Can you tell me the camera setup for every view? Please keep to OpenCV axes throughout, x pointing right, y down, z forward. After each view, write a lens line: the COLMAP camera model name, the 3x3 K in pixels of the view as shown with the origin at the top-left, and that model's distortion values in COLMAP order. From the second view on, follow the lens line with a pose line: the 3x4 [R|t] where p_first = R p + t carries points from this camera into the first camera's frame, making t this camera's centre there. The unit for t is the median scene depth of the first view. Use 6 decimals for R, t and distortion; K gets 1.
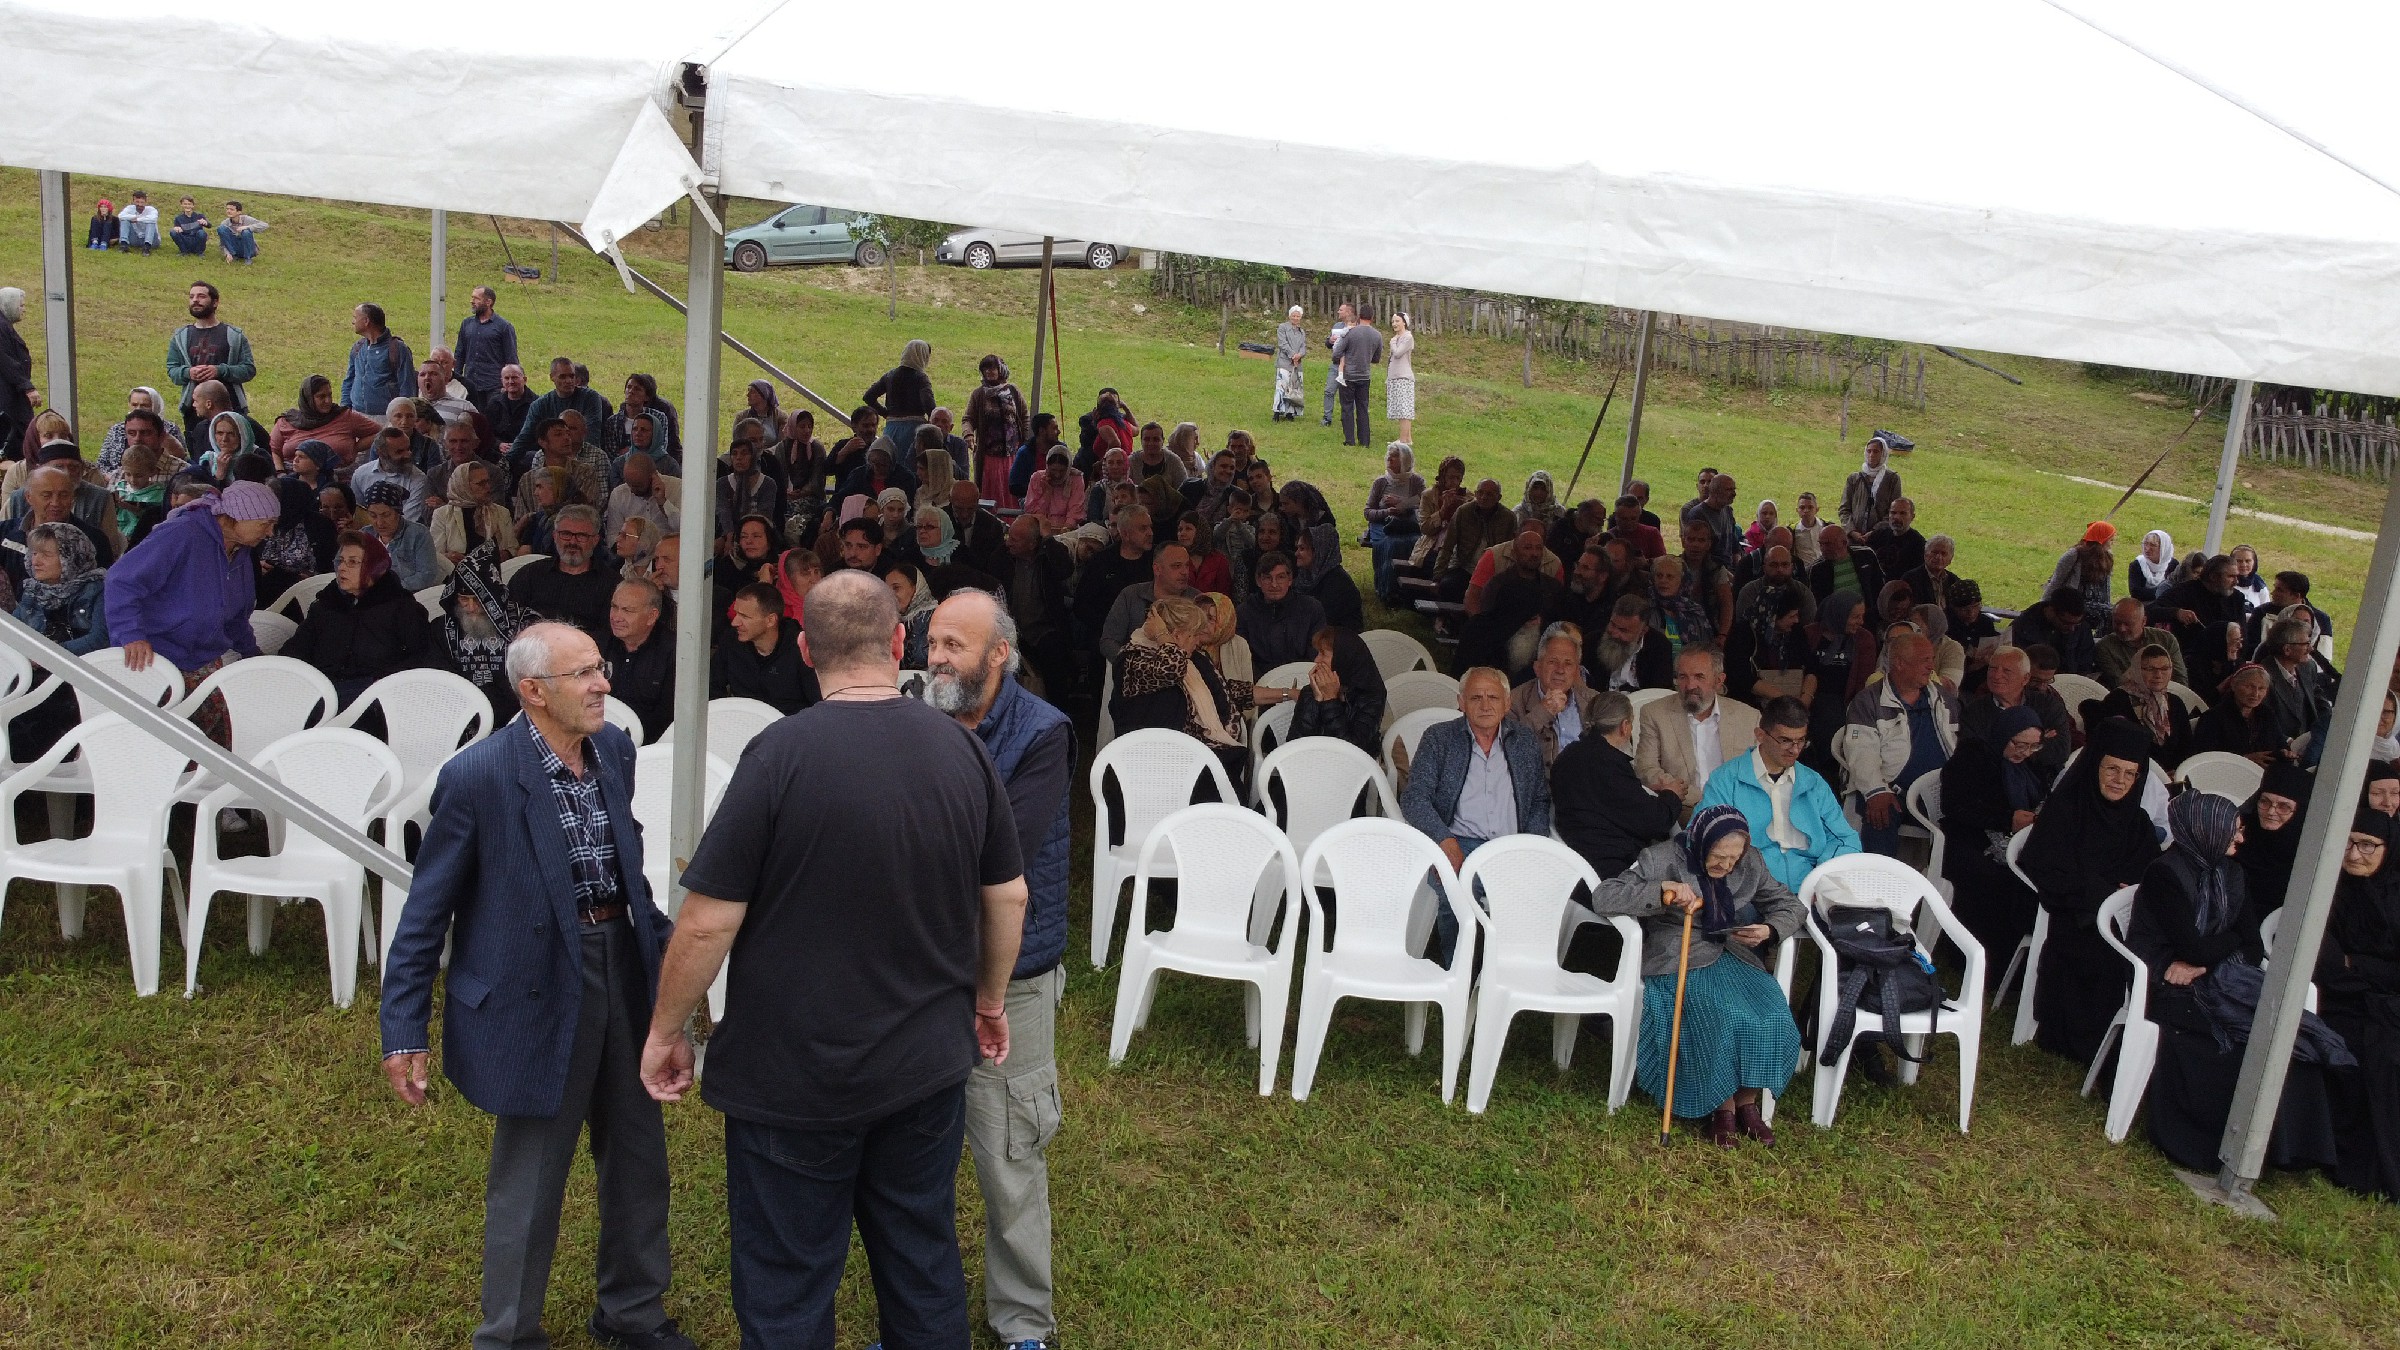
lens RADIAL K [[1812.0, 0, 1200.0], [0, 1812.0, 675.0], [0, 0, 1]] dist [0.006042, -0.004147]
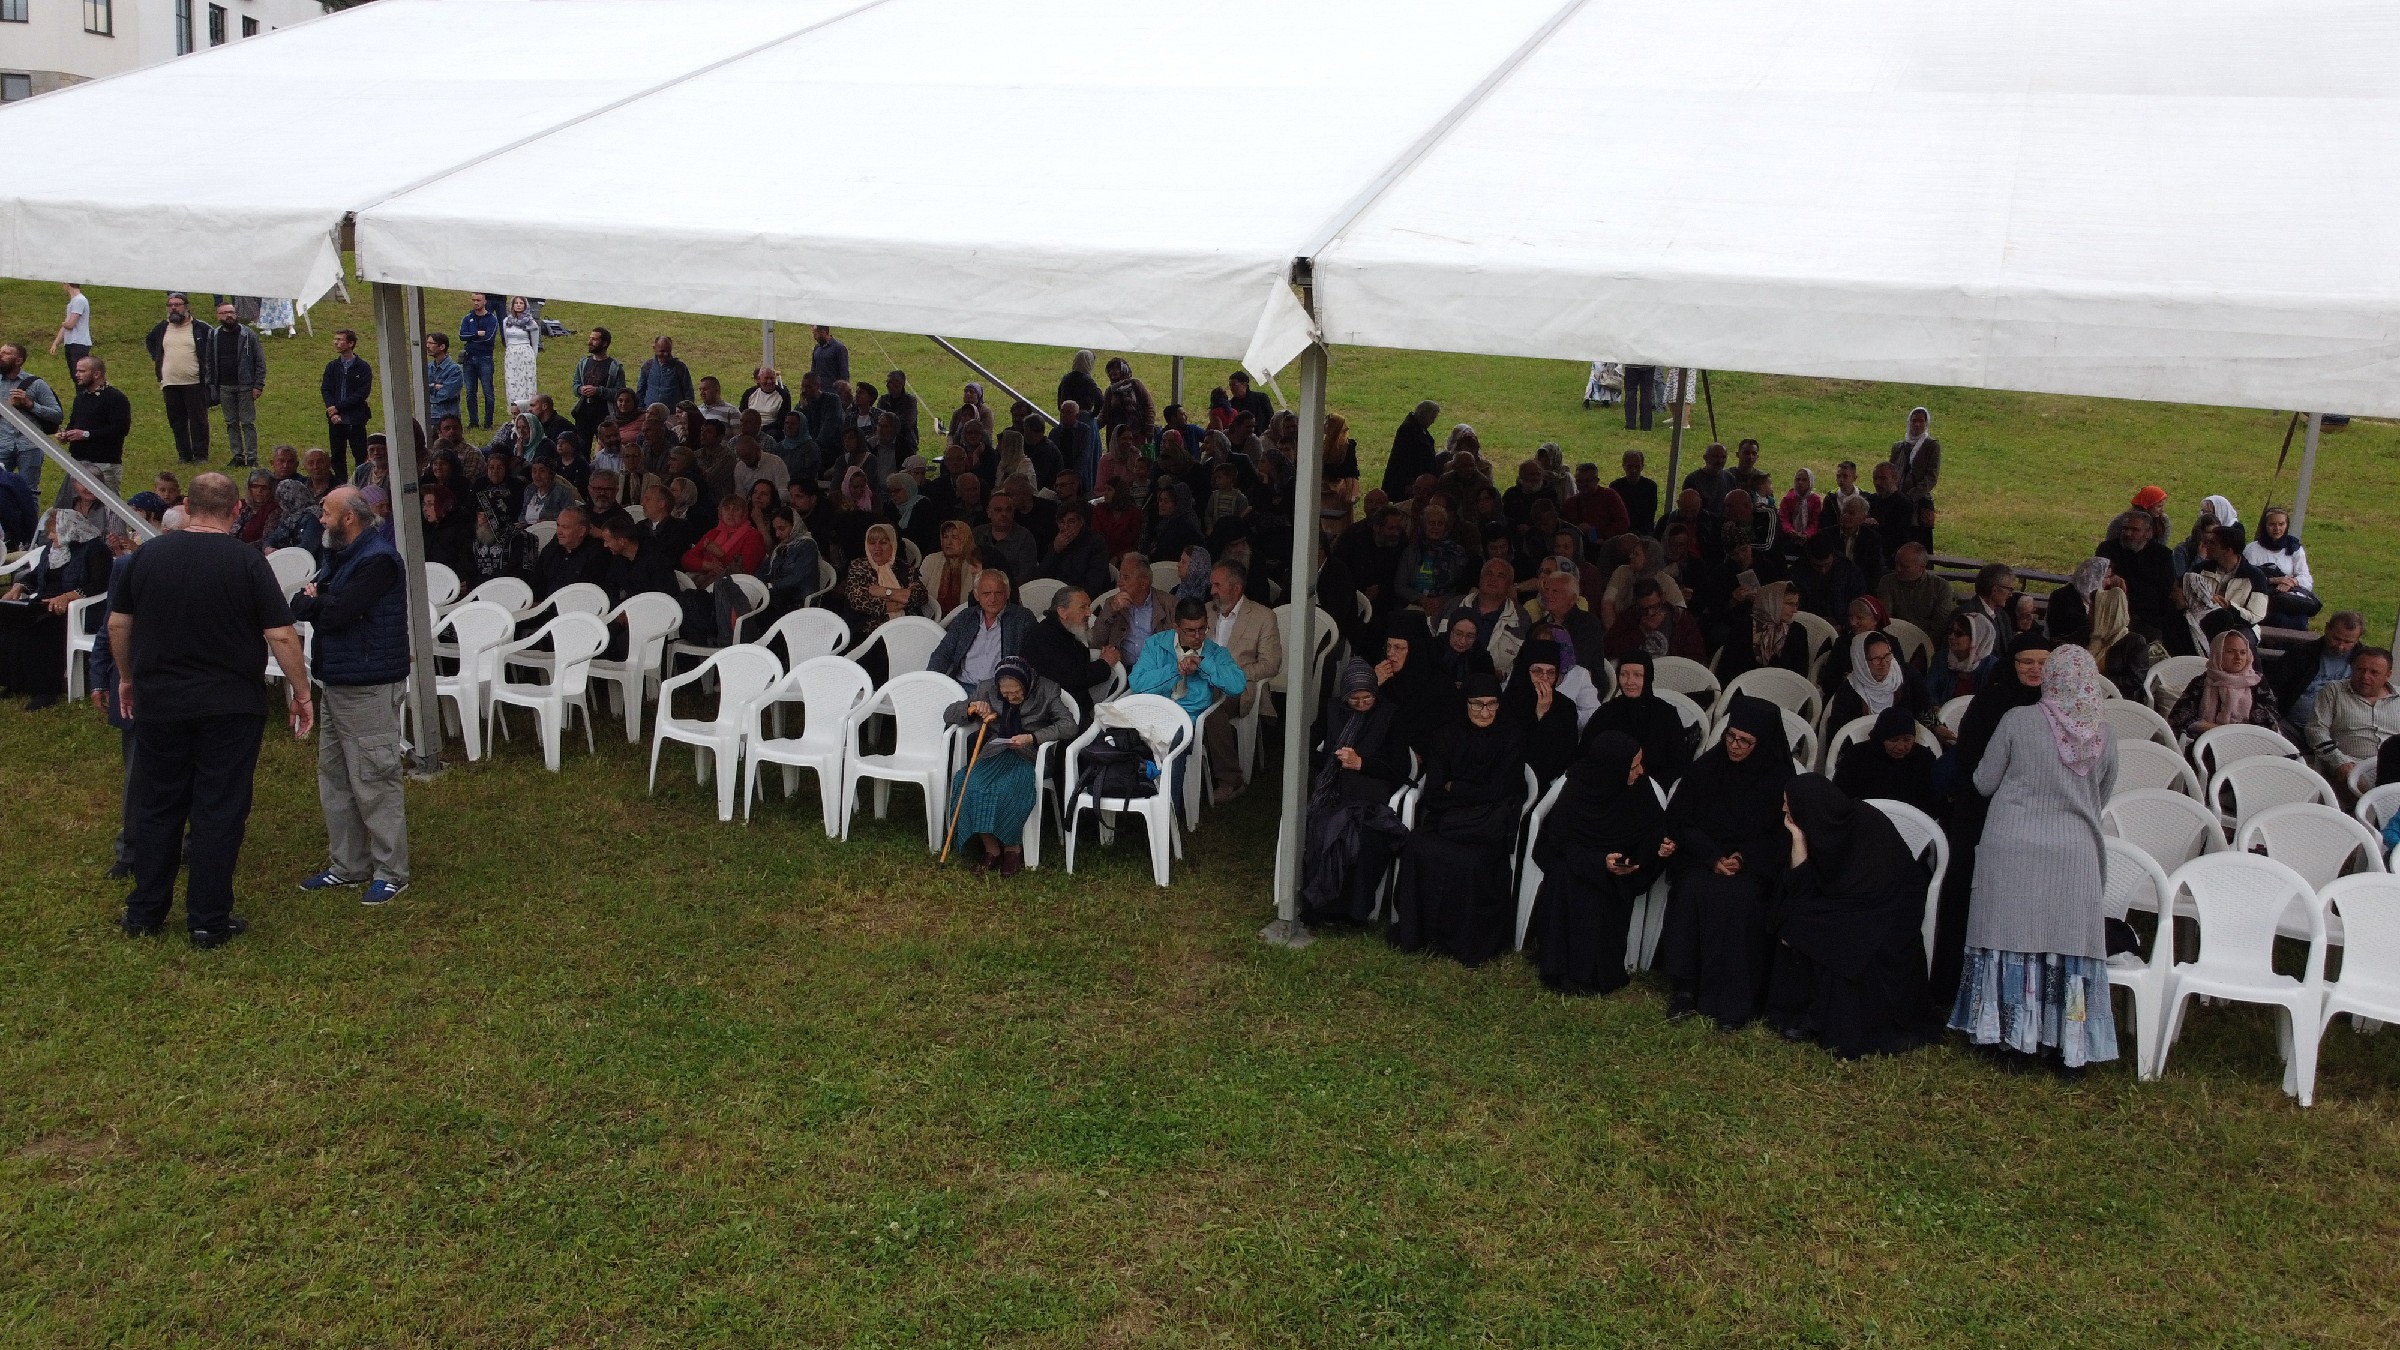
lens RADIAL K [[1812.0, 0, 1200.0], [0, 1812.0, 675.0], [0, 0, 1]] dist [0.006042, -0.004147]
pose [[0.923061, 0.032438, -0.383284, 1.223662], [-0.033078, 0.999441, 0.004923, 0.097665], [0.383229, 0.008134, 0.923617, -0.372031]]
